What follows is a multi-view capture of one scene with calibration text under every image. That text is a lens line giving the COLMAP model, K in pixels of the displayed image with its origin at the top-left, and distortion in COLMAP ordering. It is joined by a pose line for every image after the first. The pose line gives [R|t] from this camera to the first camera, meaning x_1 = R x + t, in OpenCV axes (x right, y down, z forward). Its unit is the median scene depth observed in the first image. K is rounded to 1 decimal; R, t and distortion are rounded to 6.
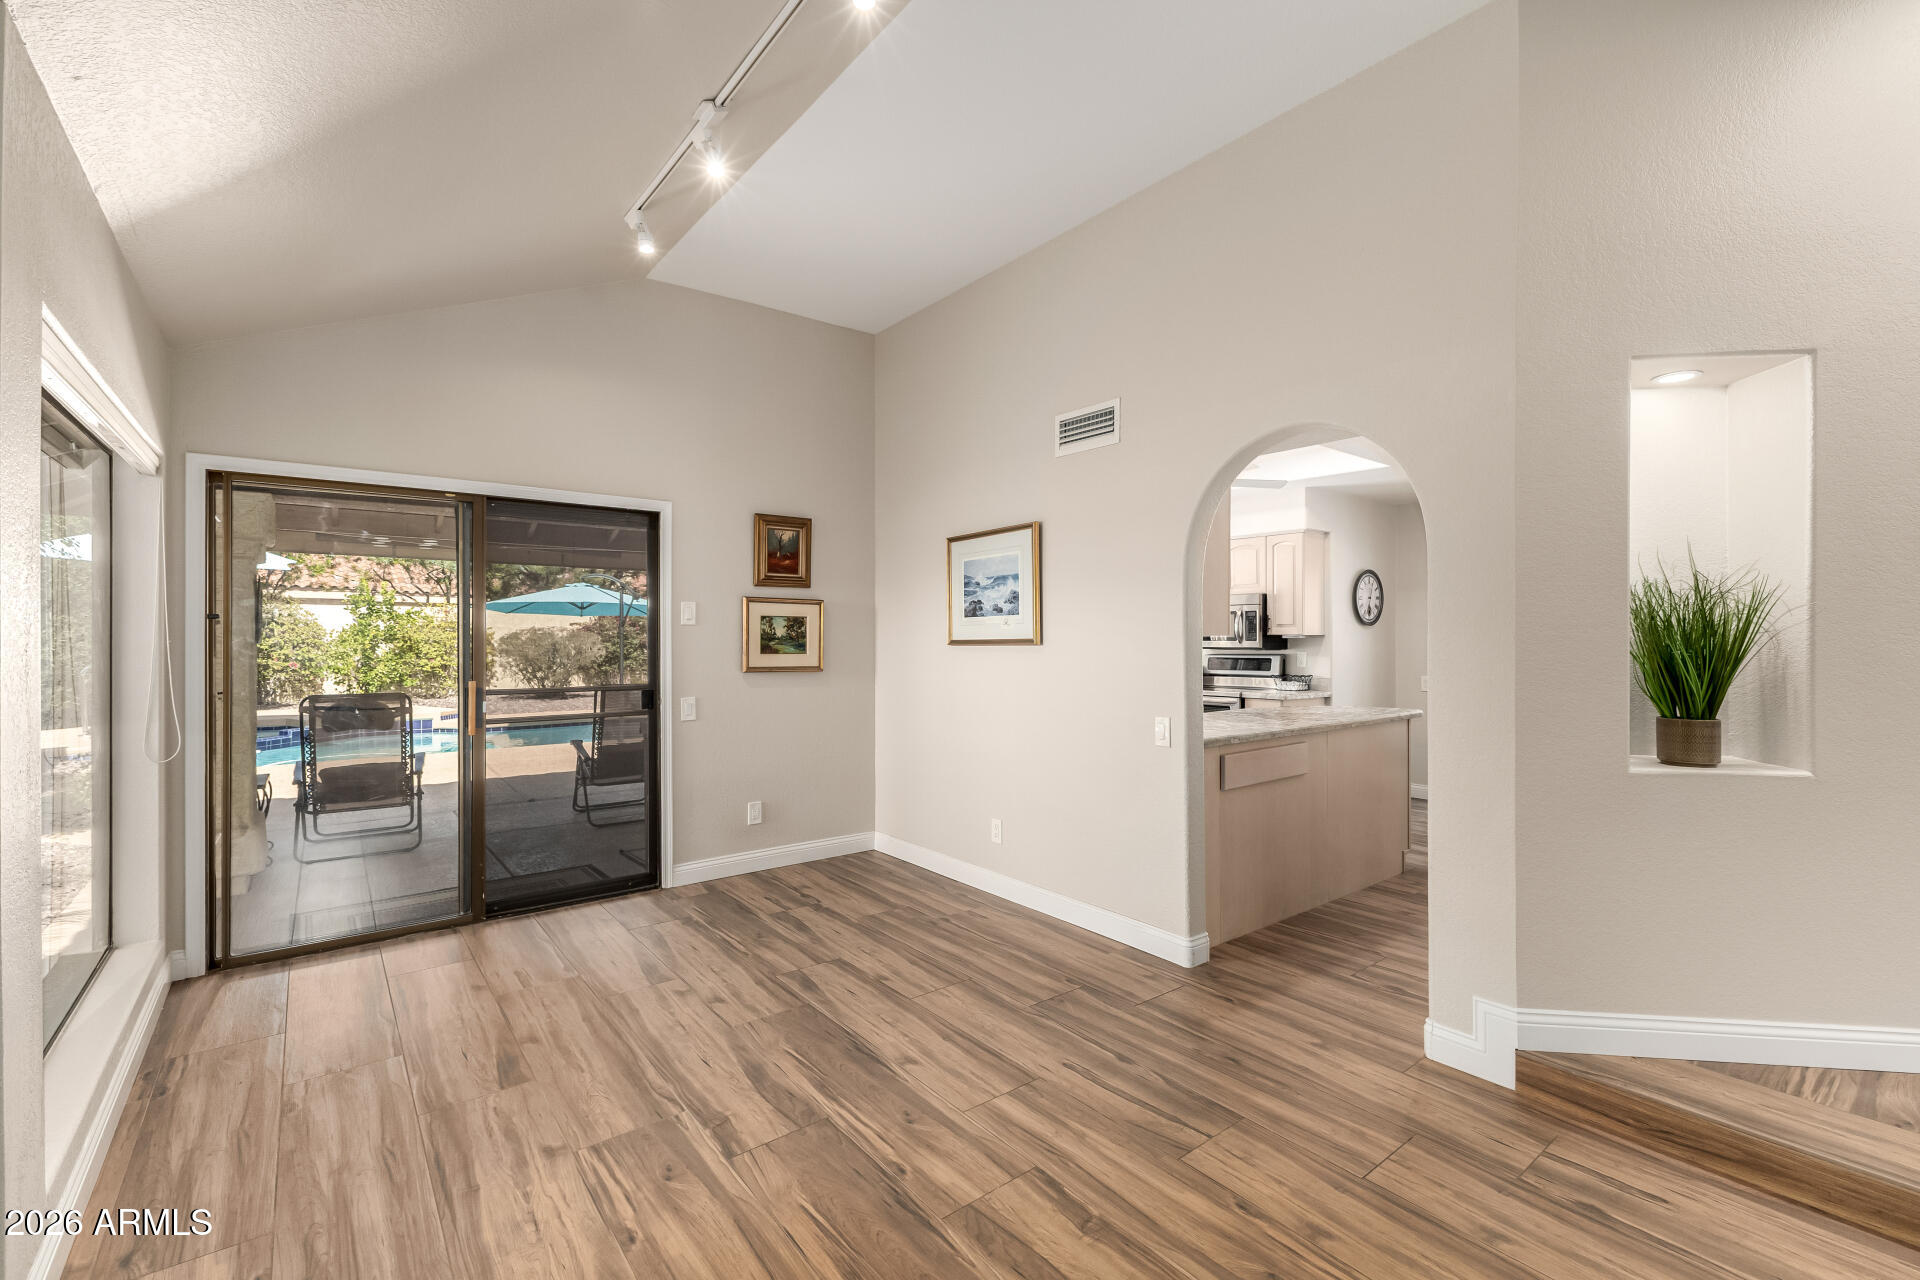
lens RADIAL K [[831.9, 0, 959.7], [0, 831.9, 639.6], [0, 0, 1]] dist [0.012929, -0.002955]
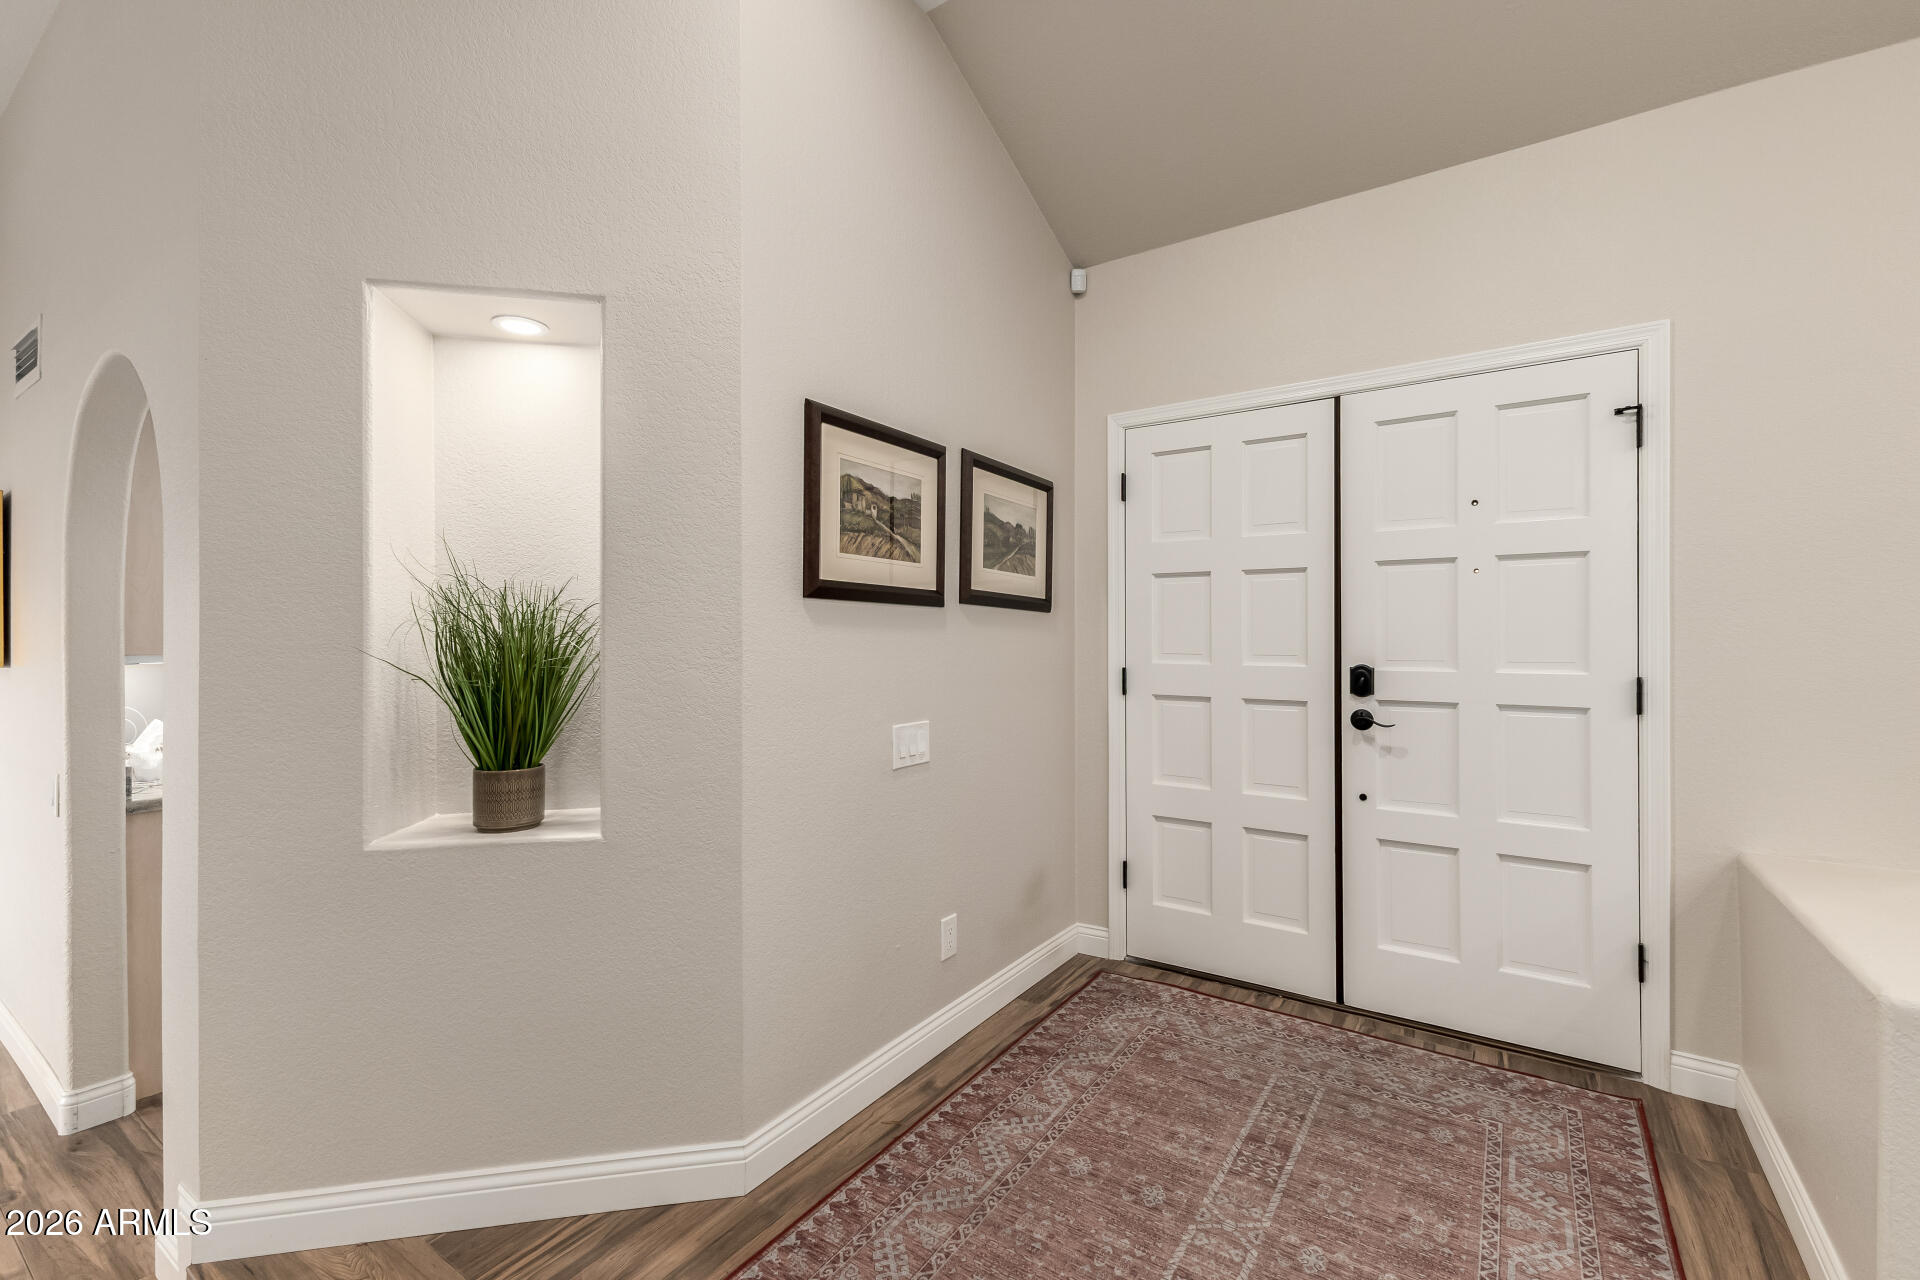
lens RADIAL K [[831.9, 0, 954.4], [0, 831.9, 629.2], [0, 0, 1]] dist [0.012929, -0.002955]
pose [[0.956286, 0.000723, 0.292431, 1.044668], [0.002359, 0.999945, -0.010186, -0.022231], [-0.292423, 0.010431, 0.956232, 0.148328]]
